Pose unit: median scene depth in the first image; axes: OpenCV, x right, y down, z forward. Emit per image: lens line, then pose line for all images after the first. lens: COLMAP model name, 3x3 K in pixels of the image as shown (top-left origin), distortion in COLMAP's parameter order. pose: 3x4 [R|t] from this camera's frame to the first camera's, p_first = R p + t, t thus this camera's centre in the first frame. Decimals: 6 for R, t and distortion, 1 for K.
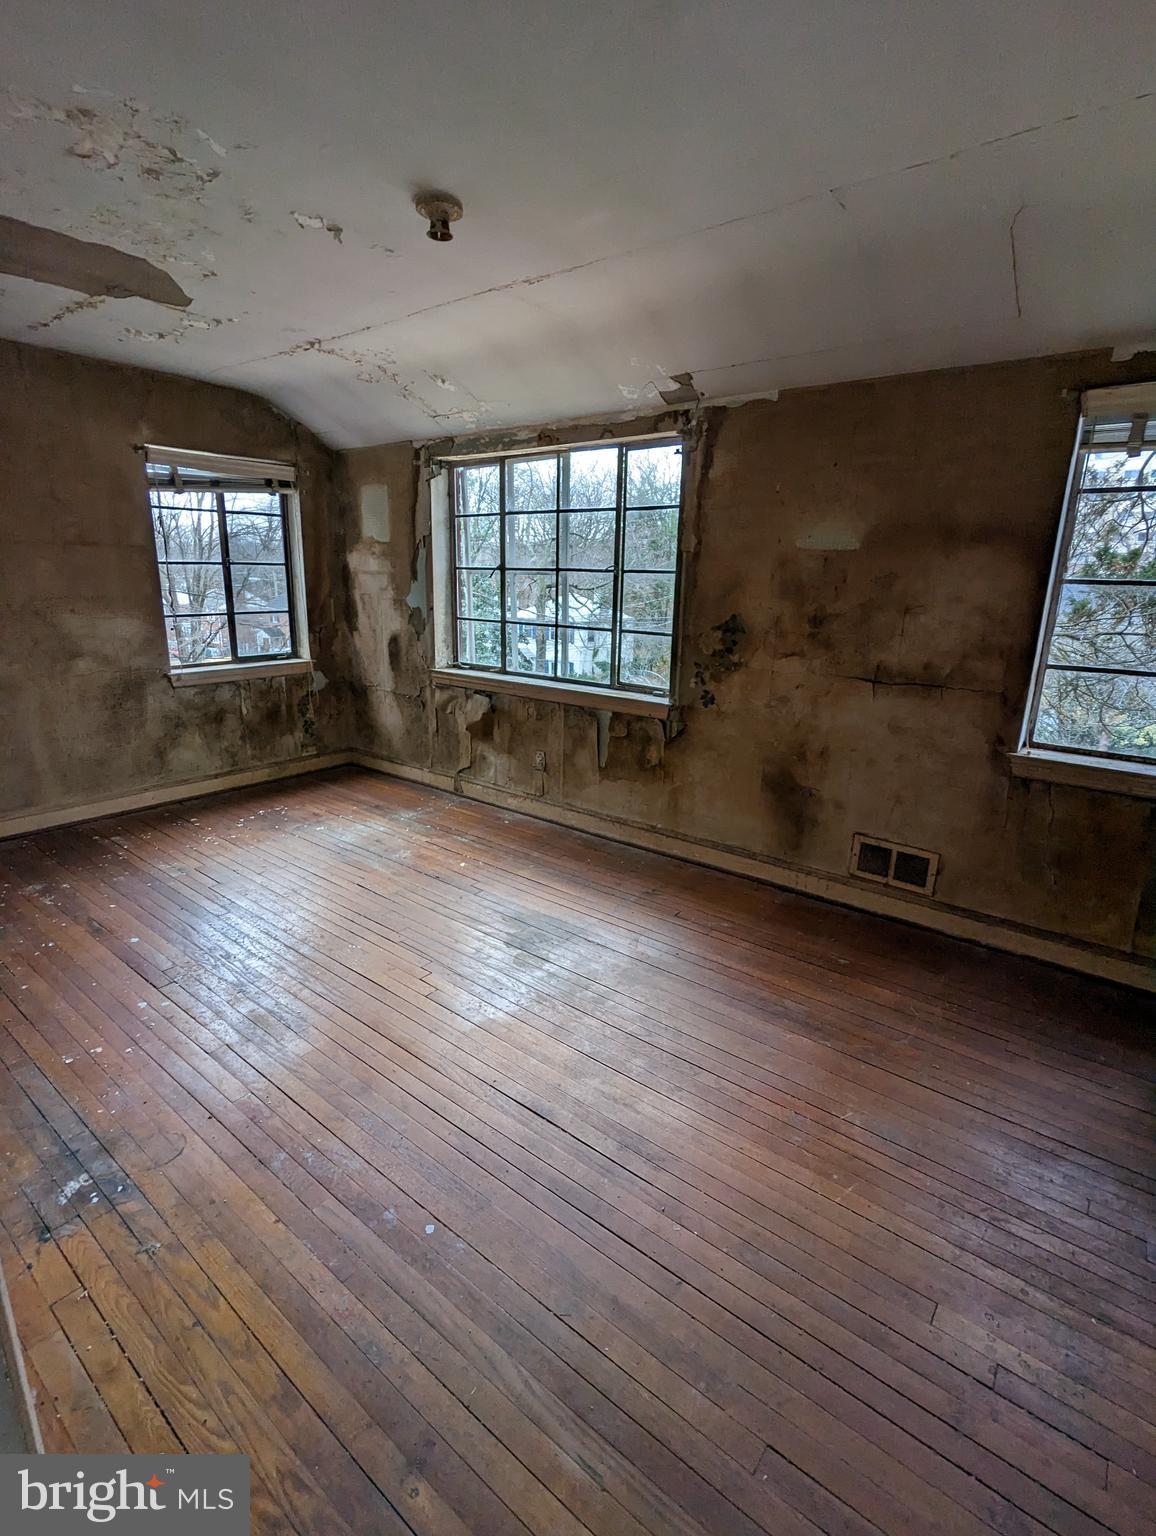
lens RADIAL K [[726.8, 0, 570.5], [0, 726.8, 763.8], [0, 0, 1]] dist [0.002709, -0.000921]
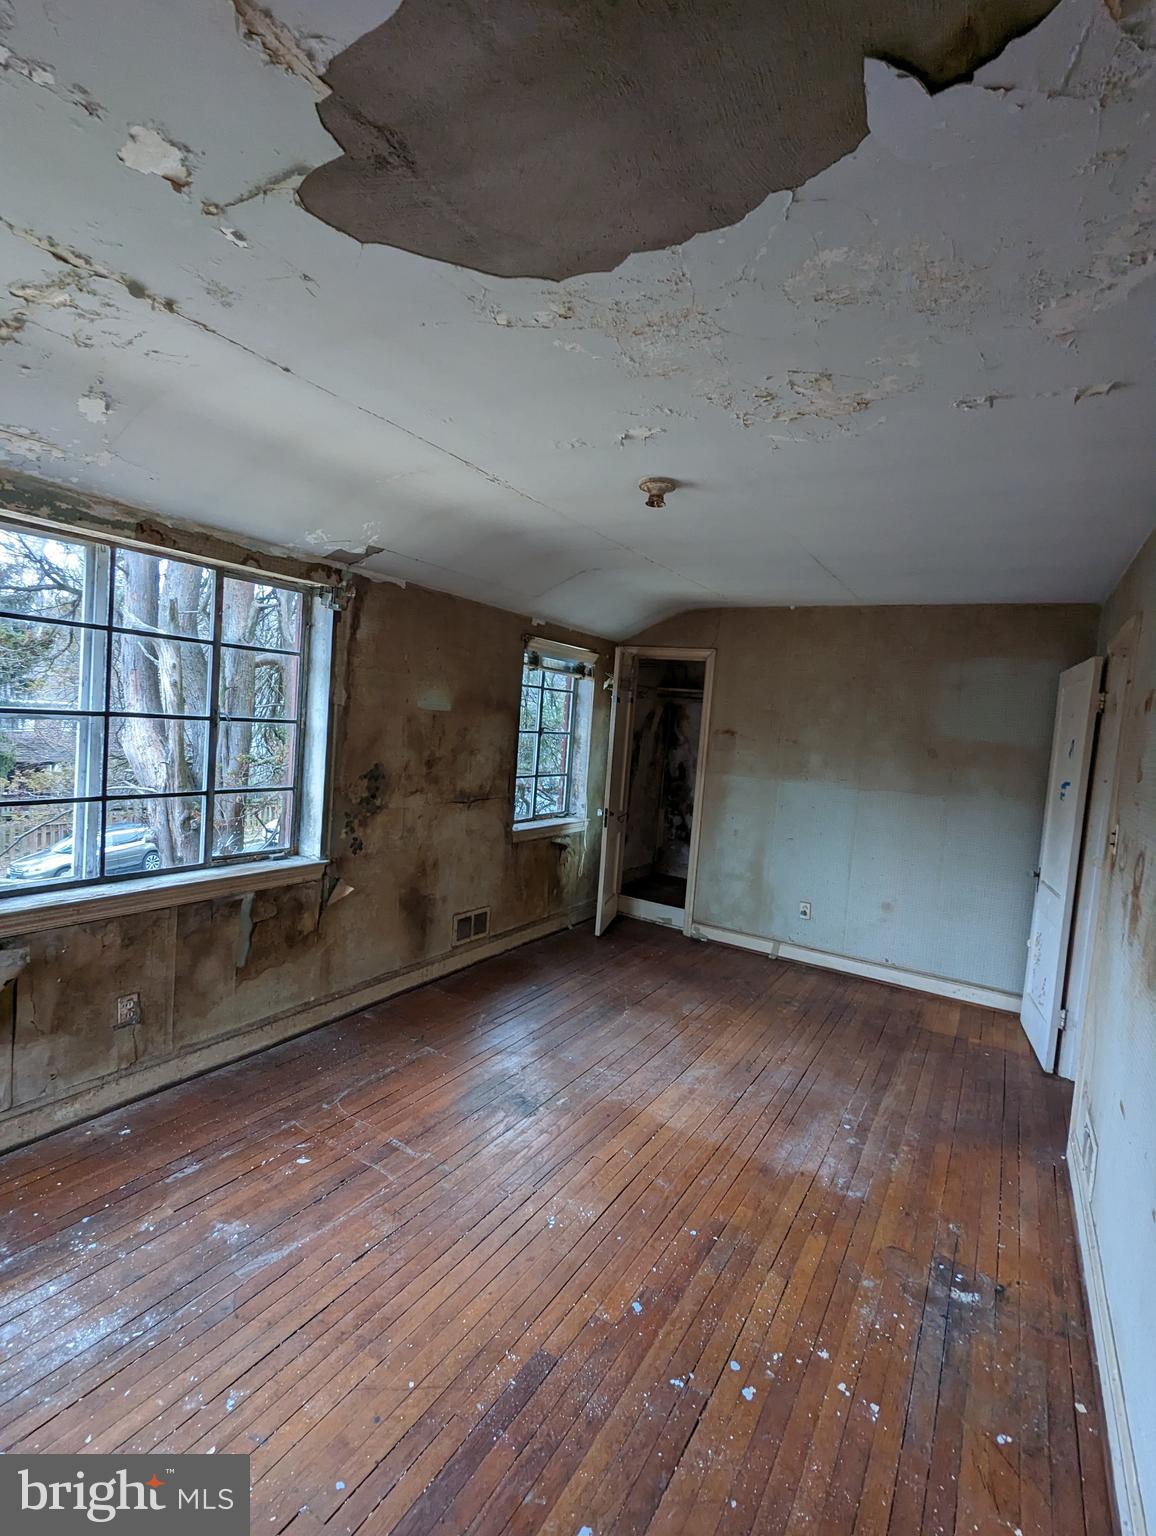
lens RADIAL K [[726.8, 0, 576.3], [0, 726.8, 767.7], [0, 0, 1]] dist [0.002709, -0.000921]
pose [[-0.125529, -0.099041, 0.987134, -0.779192], [0.179113, 0.976391, 0.120740, -0.243393], [-0.975787, 0.191965, -0.104826, 0.725019]]
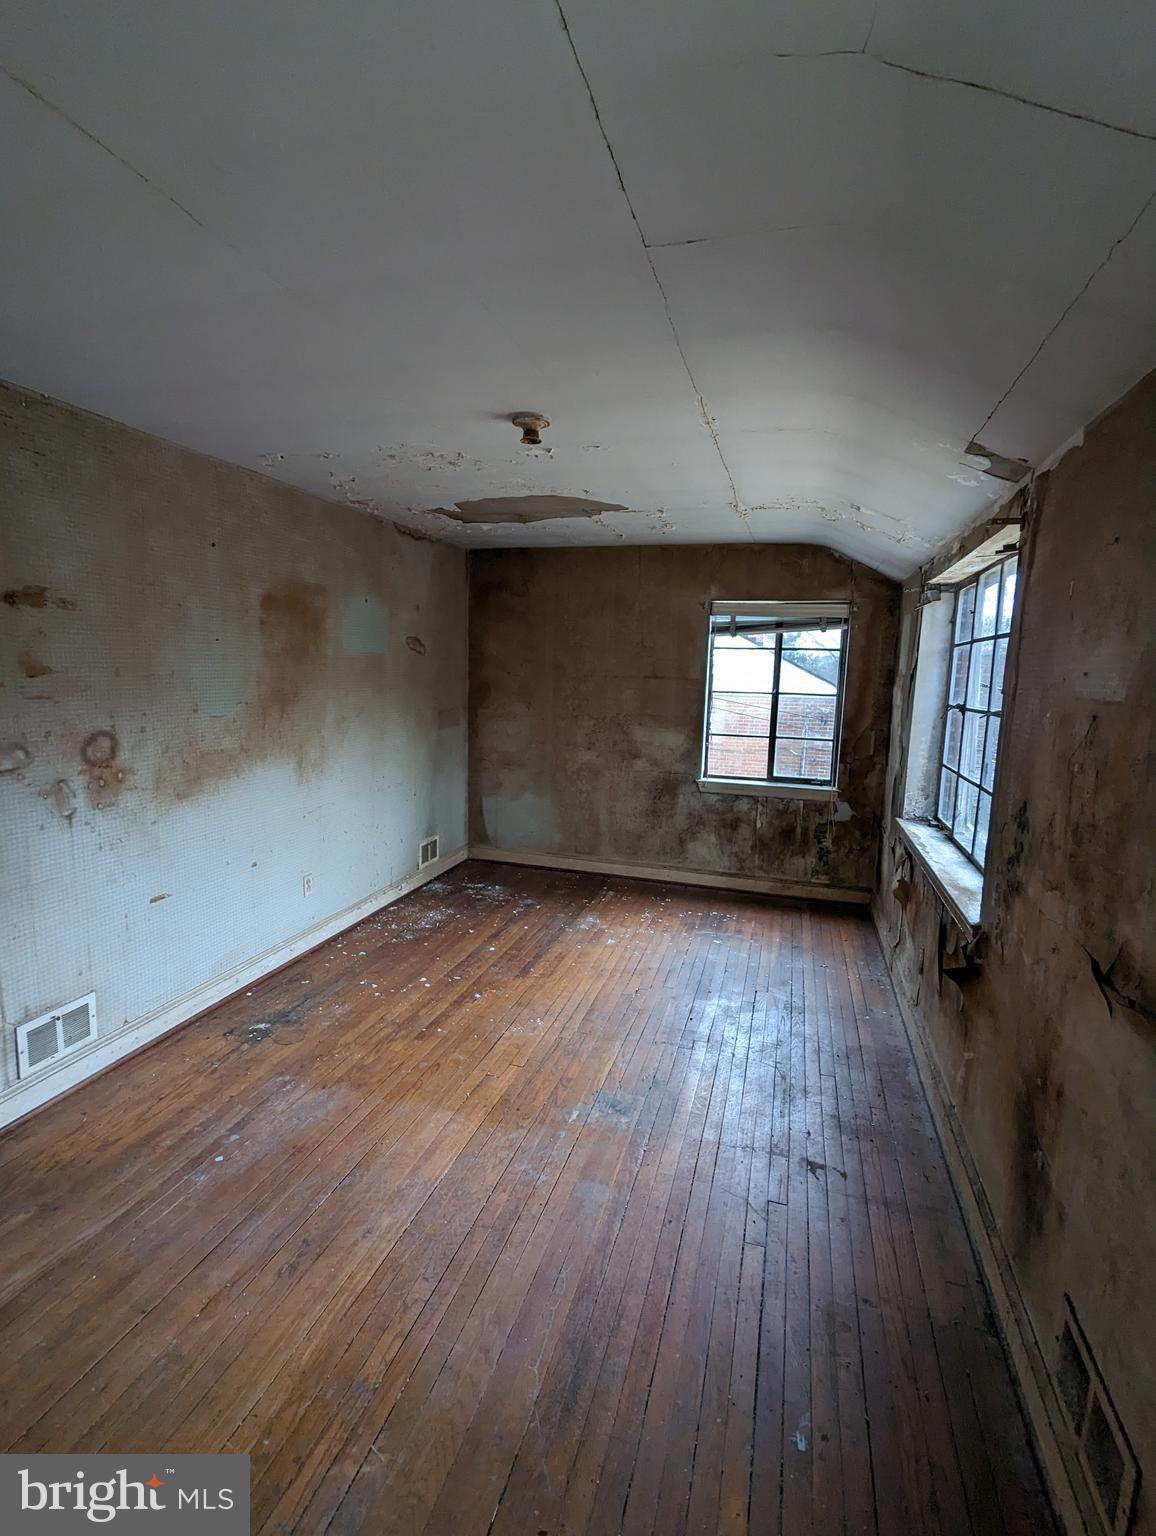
lens RADIAL K [[726.8, 0, 579.0], [0, 726.8, 767.6], [0, 0, 1]] dist [0.002709, -0.000921]
pose [[0.371529, 0.120219, -0.920605, 0.553505], [-0.261887, 0.964885, 0.020311, -0.131628], [0.890720, 0.233548, 0.389966, 0.388364]]
